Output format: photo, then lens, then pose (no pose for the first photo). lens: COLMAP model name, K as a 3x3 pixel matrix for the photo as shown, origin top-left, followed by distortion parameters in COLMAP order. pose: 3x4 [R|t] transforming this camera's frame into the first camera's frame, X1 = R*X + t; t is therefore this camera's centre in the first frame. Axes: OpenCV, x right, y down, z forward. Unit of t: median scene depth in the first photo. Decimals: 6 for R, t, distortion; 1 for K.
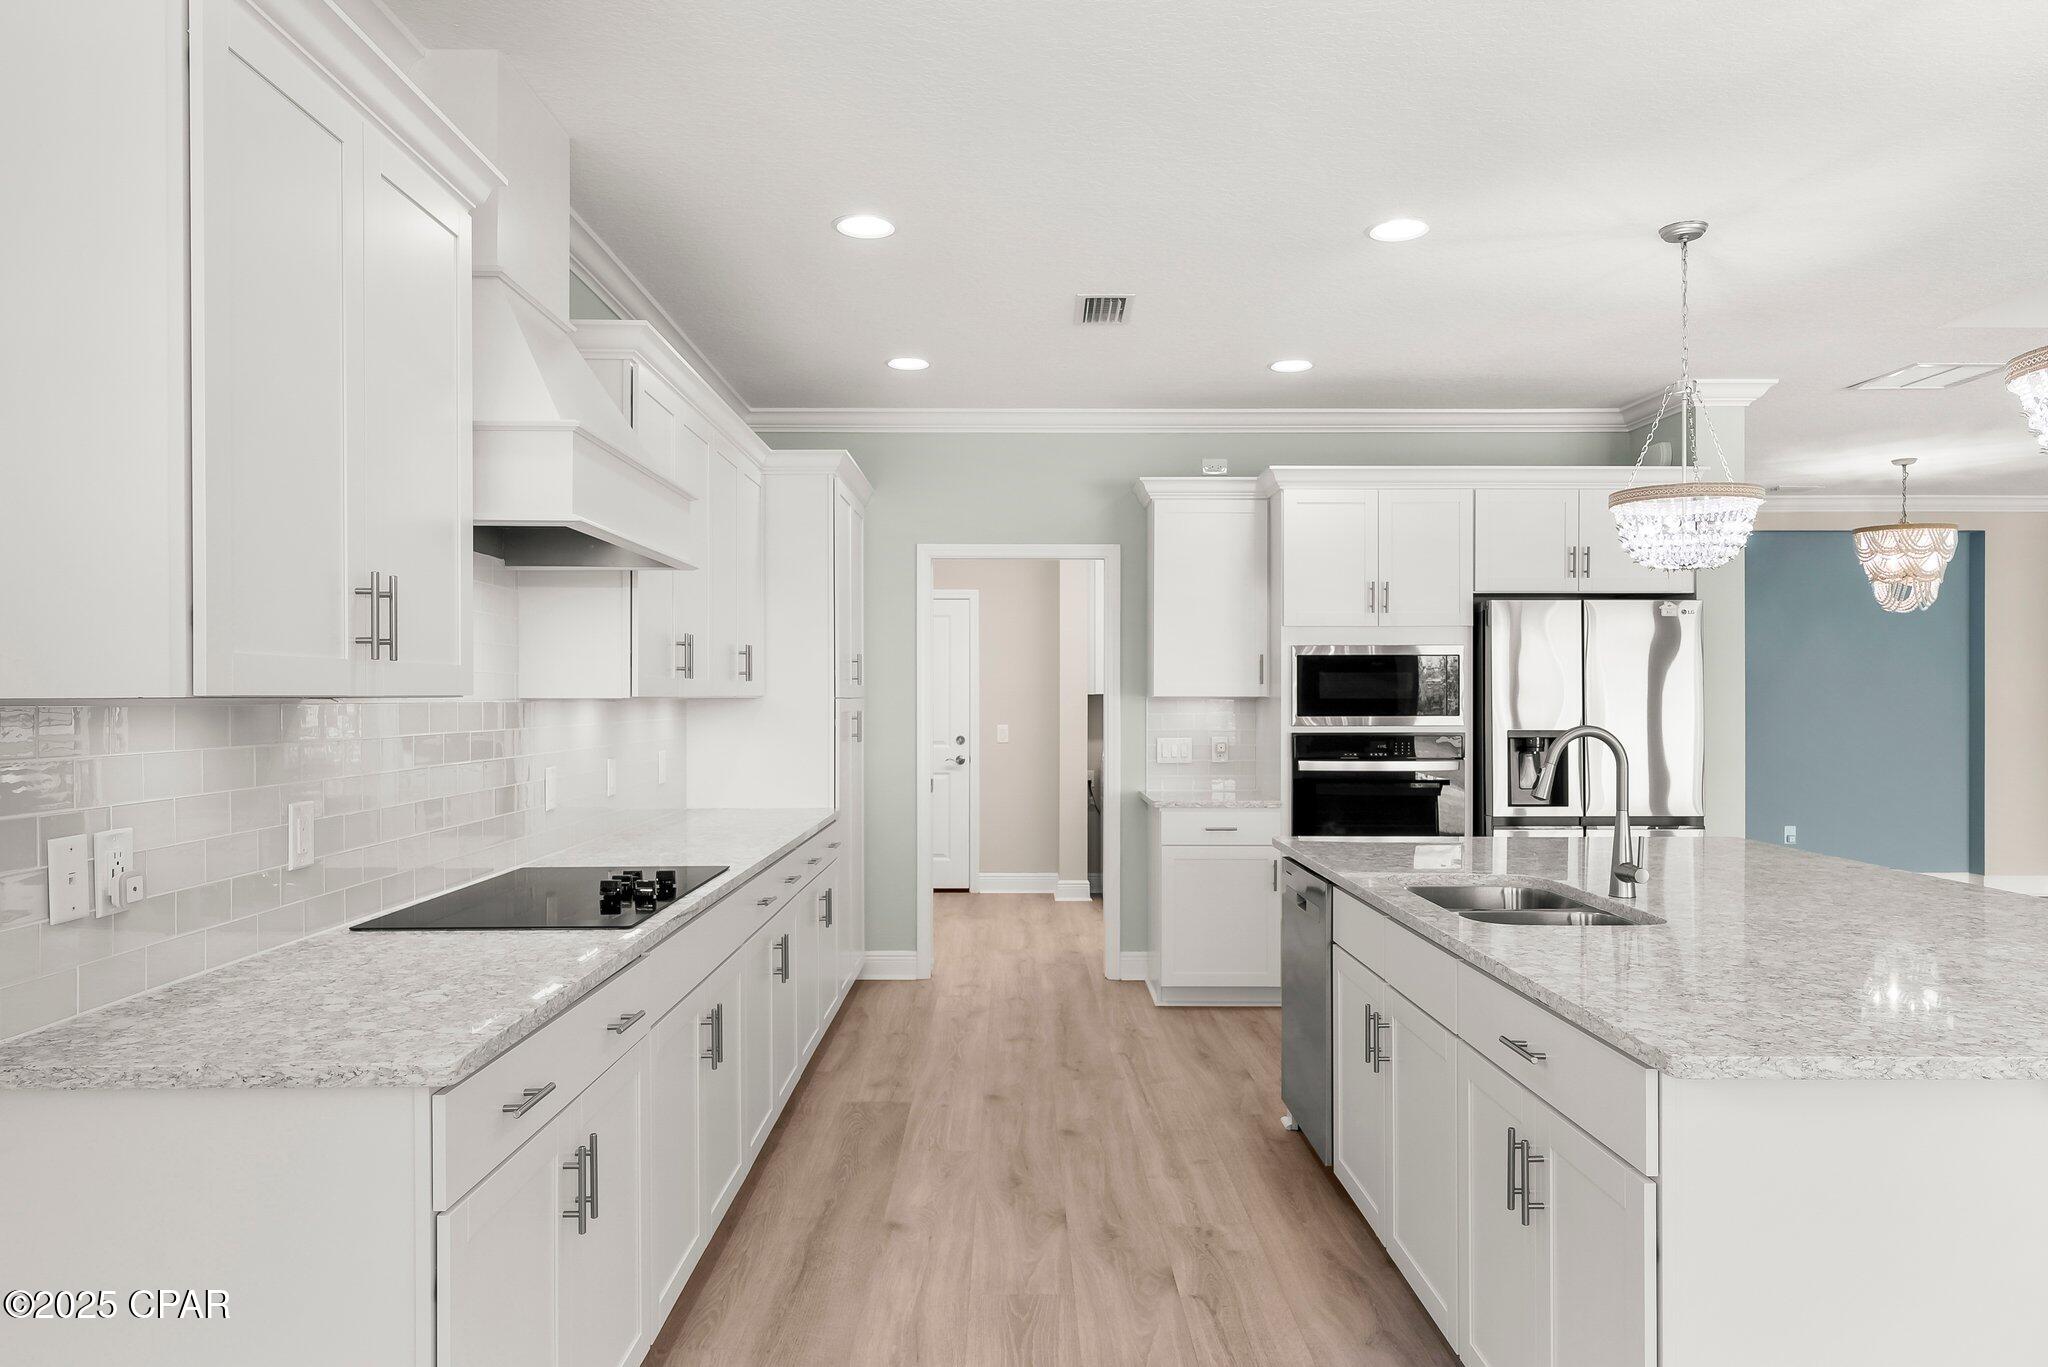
lens RADIAL K [[1320.2, 0, 1018.9], [0, 1320.2, 696.4], [0, 0, 1]] dist [0.003873, 0.002186]
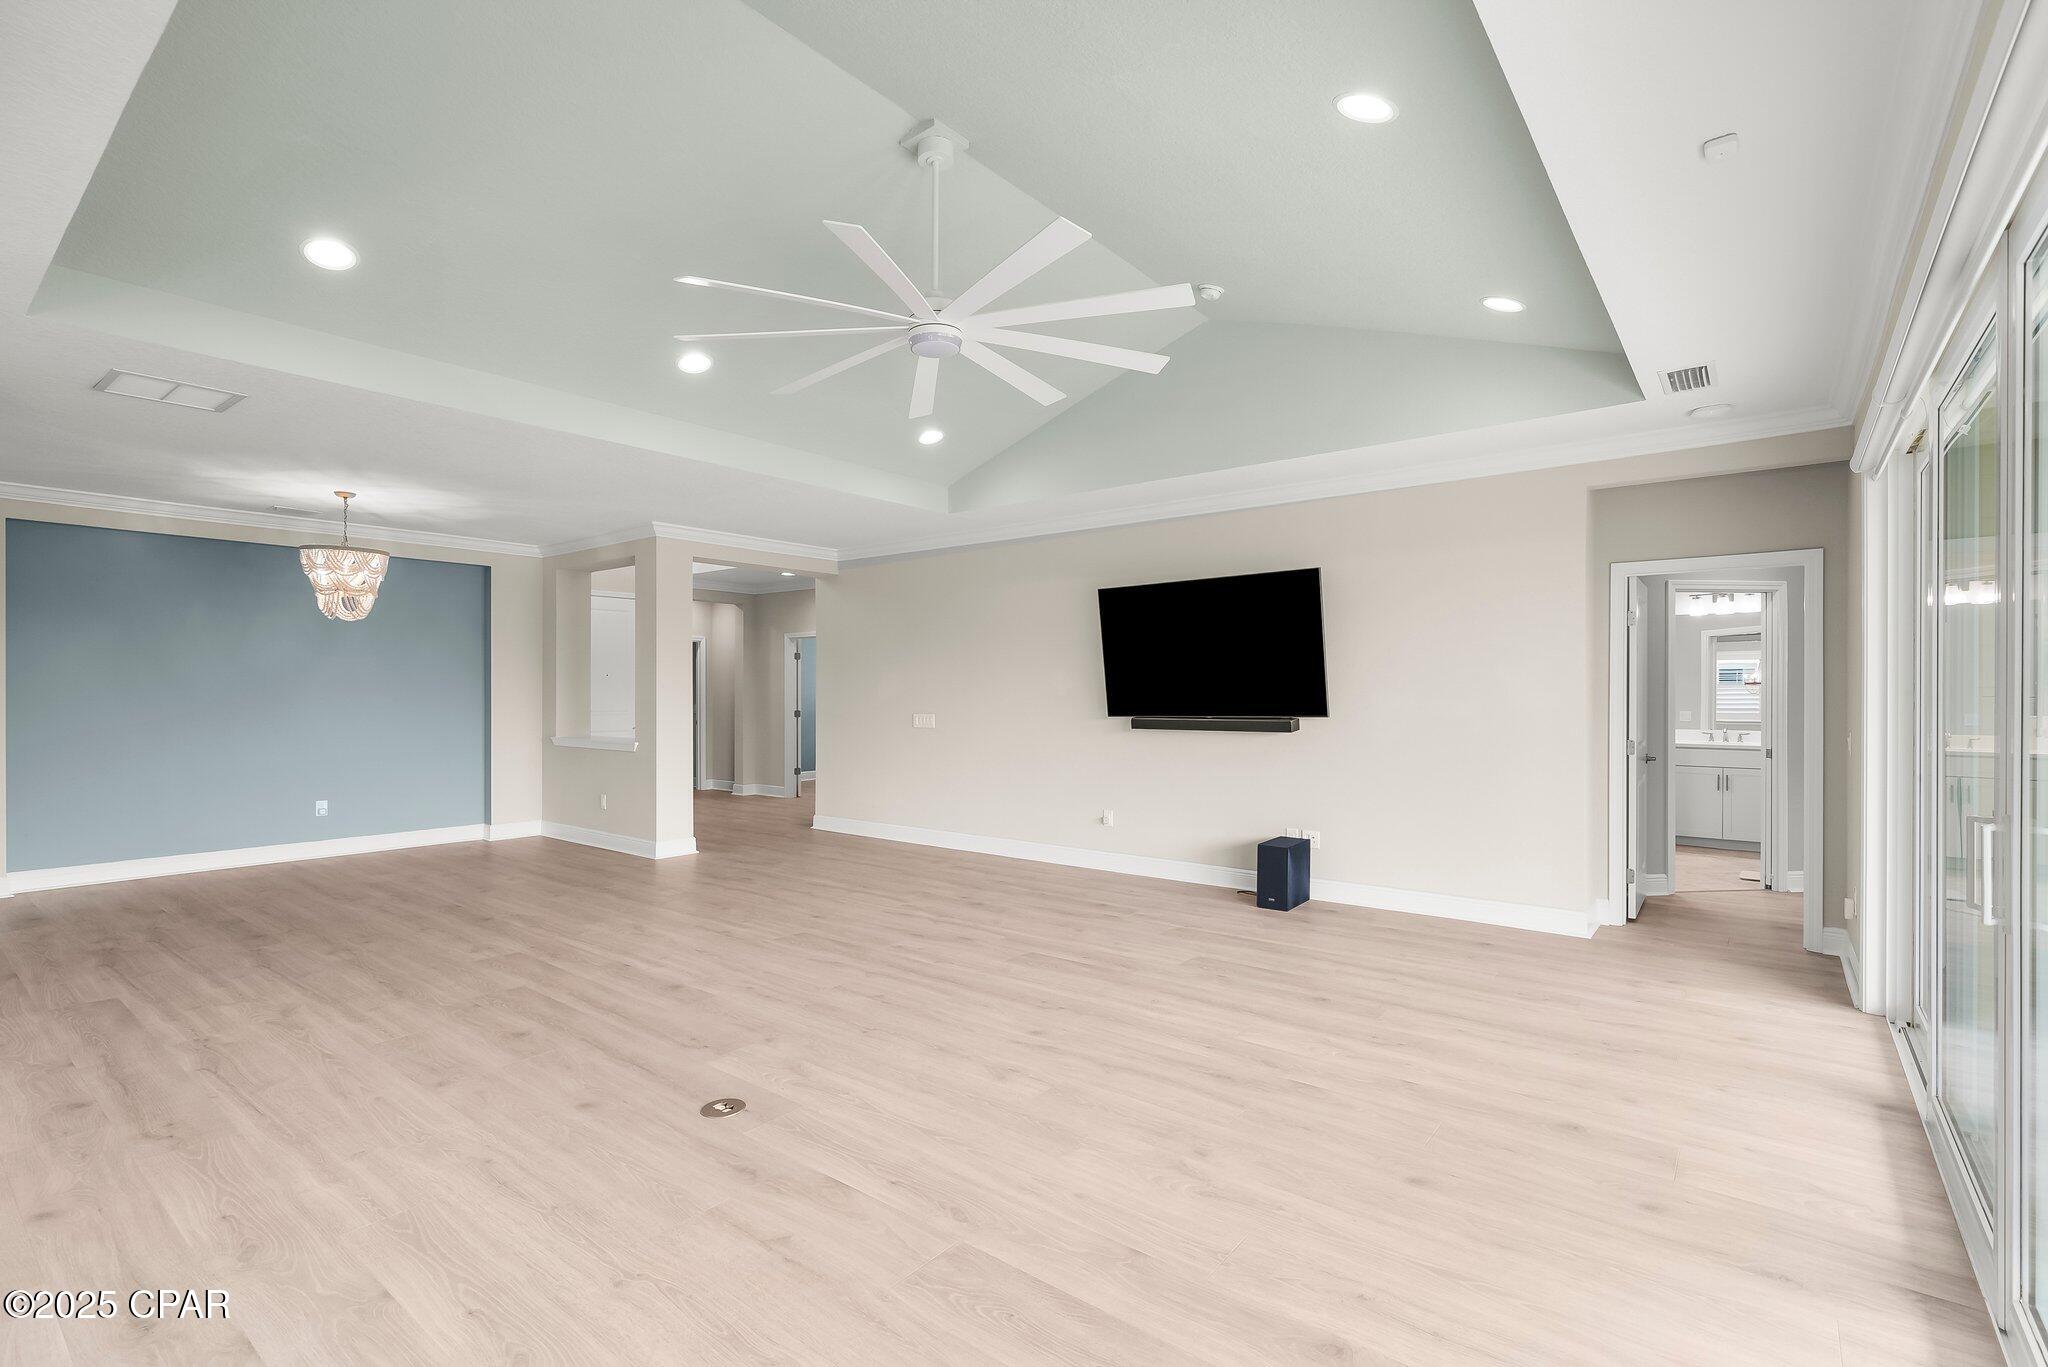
lens RADIAL K [[936.1, 0, 1021.8], [0, 936.1, 694.8], [0, 0, 1]] dist [0.003532, 0.000106]
pose [[0.621655, -0.002527, 0.783287, 0.579537], [-0.001268, 0.999990, 0.004232, -0.000907], [-0.783290, -0.003624, 0.621645, -0.009151]]
